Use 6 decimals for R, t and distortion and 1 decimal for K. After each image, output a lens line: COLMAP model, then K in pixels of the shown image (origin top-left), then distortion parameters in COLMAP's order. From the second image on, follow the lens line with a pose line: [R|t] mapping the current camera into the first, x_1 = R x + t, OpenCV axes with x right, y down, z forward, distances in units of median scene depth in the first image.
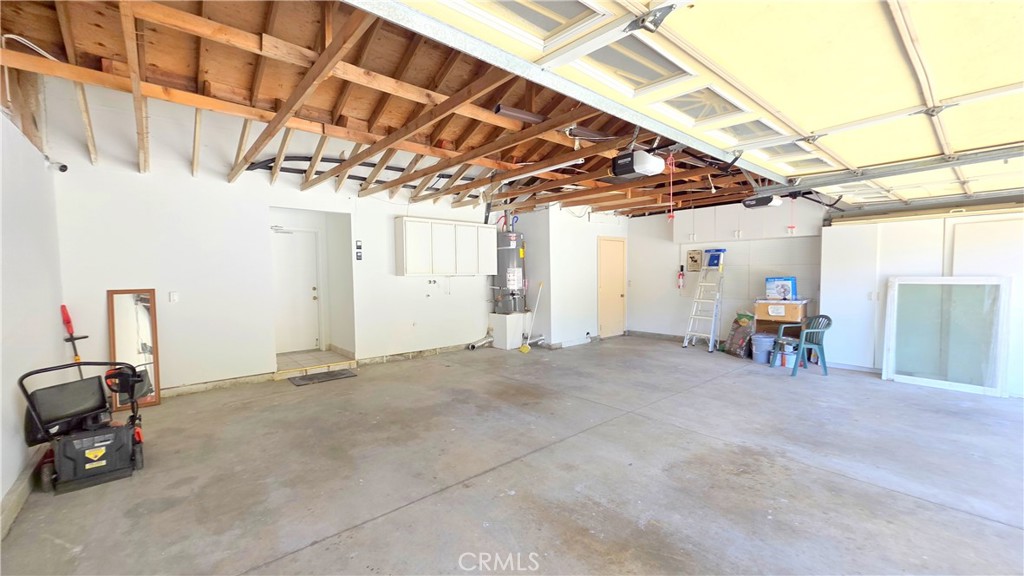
lens RADIAL K [[404.9, 0, 509.2], [0, 404.9, 291.2], [0, 0, 1]] dist [0.002254, 0.000131]
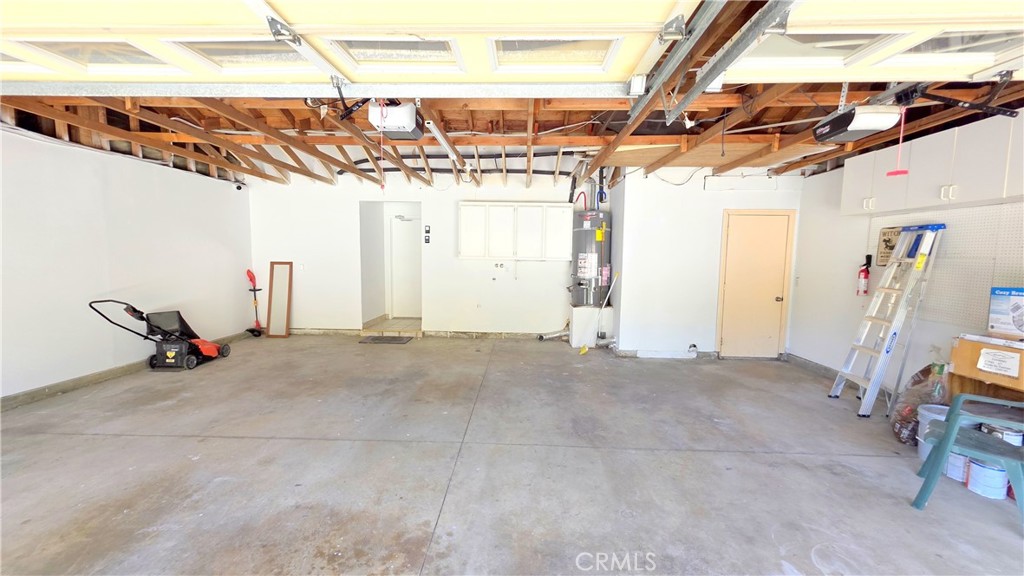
lens RADIAL K [[404.9, 0, 509.2], [0, 404.9, 291.2], [0, 0, 1]] dist [0.002254, 0.000131]
pose [[0.741555, 0.083836, -0.665633, 0.734281], [-0.054474, 0.996410, 0.064810, -0.038655], [0.668677, -0.011800, 0.743459, 0.418071]]
